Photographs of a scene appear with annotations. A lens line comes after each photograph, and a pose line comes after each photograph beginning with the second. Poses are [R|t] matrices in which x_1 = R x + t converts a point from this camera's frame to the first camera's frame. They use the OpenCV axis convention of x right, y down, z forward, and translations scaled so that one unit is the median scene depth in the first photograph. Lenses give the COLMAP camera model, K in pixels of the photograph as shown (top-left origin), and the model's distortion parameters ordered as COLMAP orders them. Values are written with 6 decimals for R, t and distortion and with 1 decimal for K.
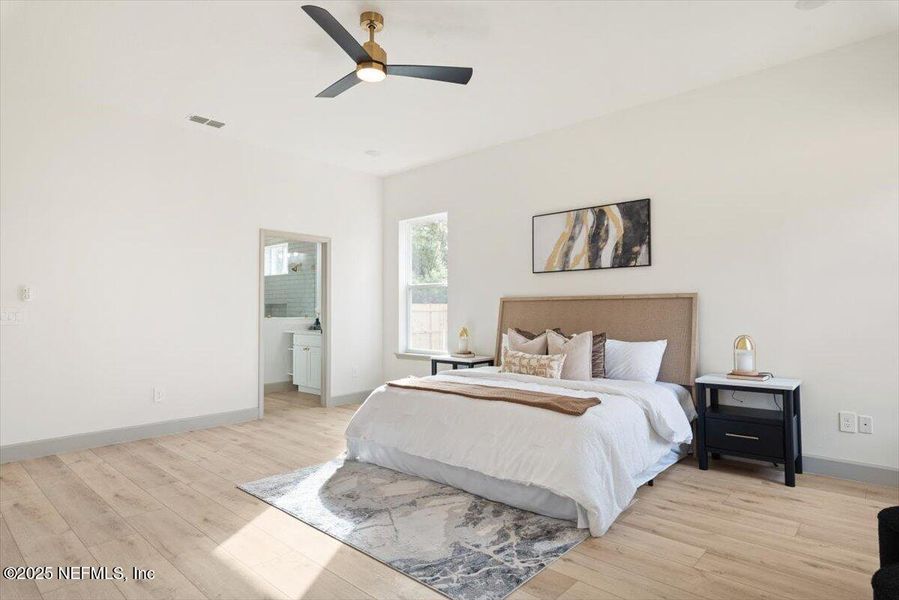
lens RADIAL K [[497.2, 0, 449.5], [0, 497.2, 300.0], [0, 0, 1]] dist [0.000097, 0.000606]
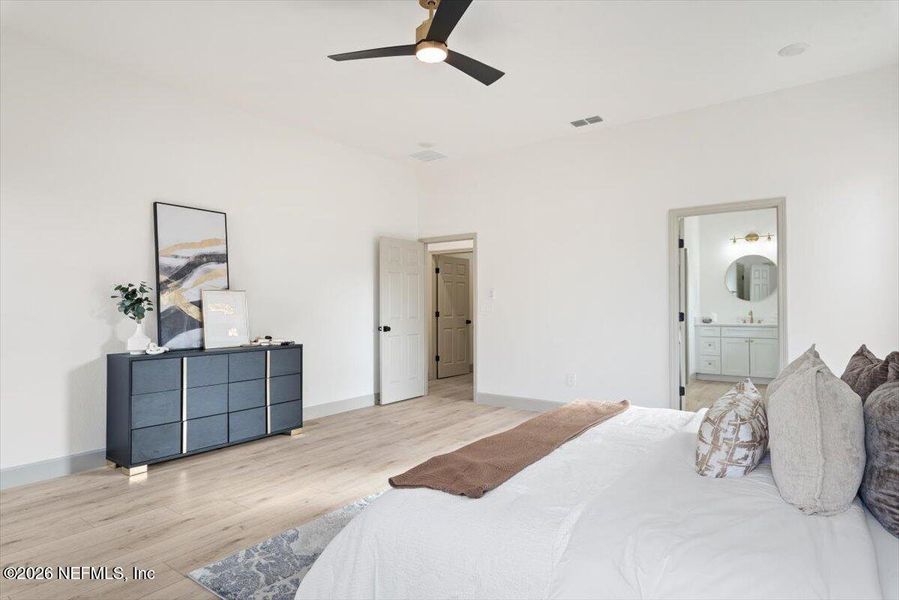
lens RADIAL K [[497.2, 0, 449.5], [0, 497.2, 300.0], [0, 0, 1]] dist [0.000097, 0.000606]
pose [[0.106797, -0.010004, -0.994231, 0.871268], [0.025353, 0.999652, -0.007336, 0.020872], [0.993958, -0.024423, 0.107013, 1.031523]]
